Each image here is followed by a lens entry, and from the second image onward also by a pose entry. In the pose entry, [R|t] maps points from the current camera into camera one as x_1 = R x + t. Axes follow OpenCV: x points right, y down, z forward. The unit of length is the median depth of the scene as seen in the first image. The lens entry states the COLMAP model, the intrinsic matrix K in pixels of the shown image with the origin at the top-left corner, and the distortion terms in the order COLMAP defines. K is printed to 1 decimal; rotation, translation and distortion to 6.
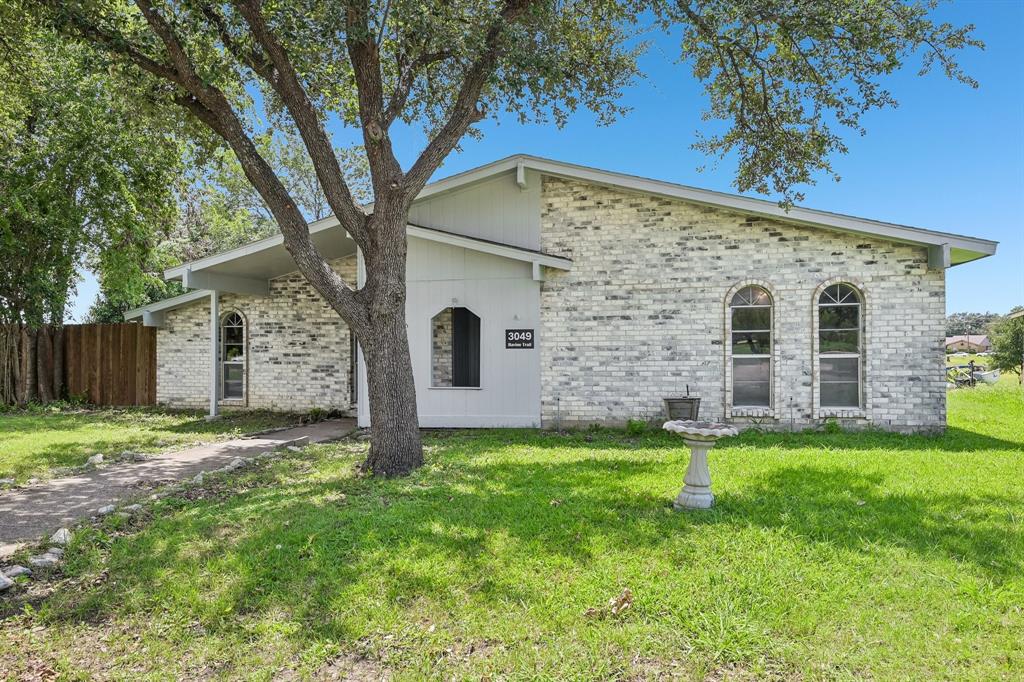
lens RADIAL K [[655.5, 0, 512.0], [0, 655.5, 348.0], [0, 0, 1]] dist [-0.006690, -0.000055]
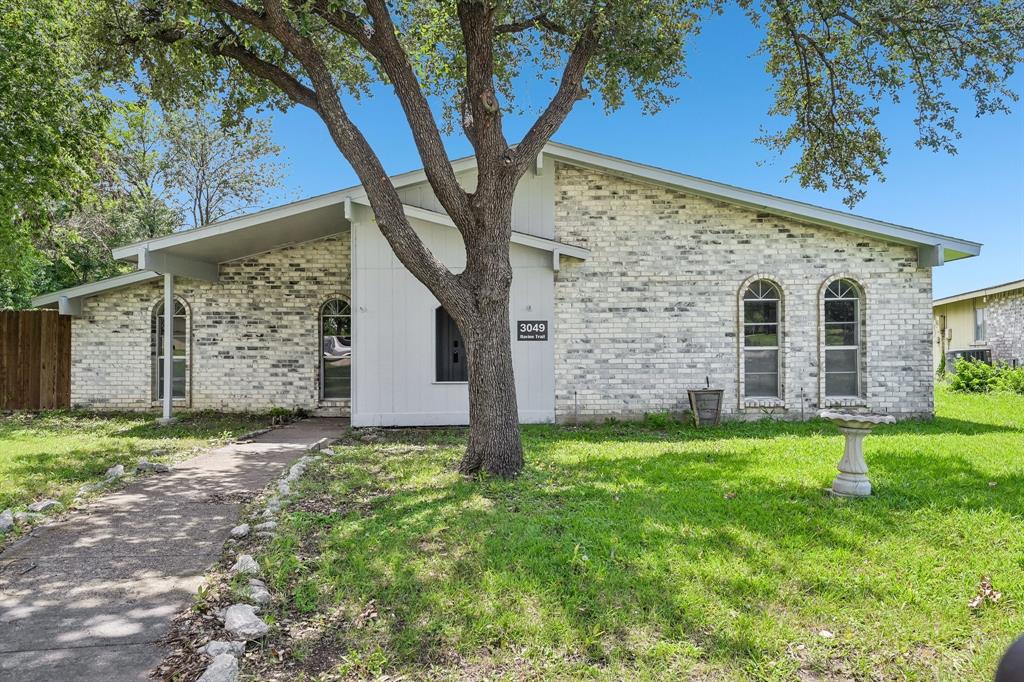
lens RADIAL K [[670.9, 0, 511.9], [0, 670.9, 336.5], [0, 0, 1]] dist [-0.004653, 0.001079]
pose [[0.979388, 0.002566, 0.201971, -0.225013], [-0.000429, 0.999943, -0.010624, 0.005230], [-0.201987, 0.010318, 0.979334, 0.046603]]
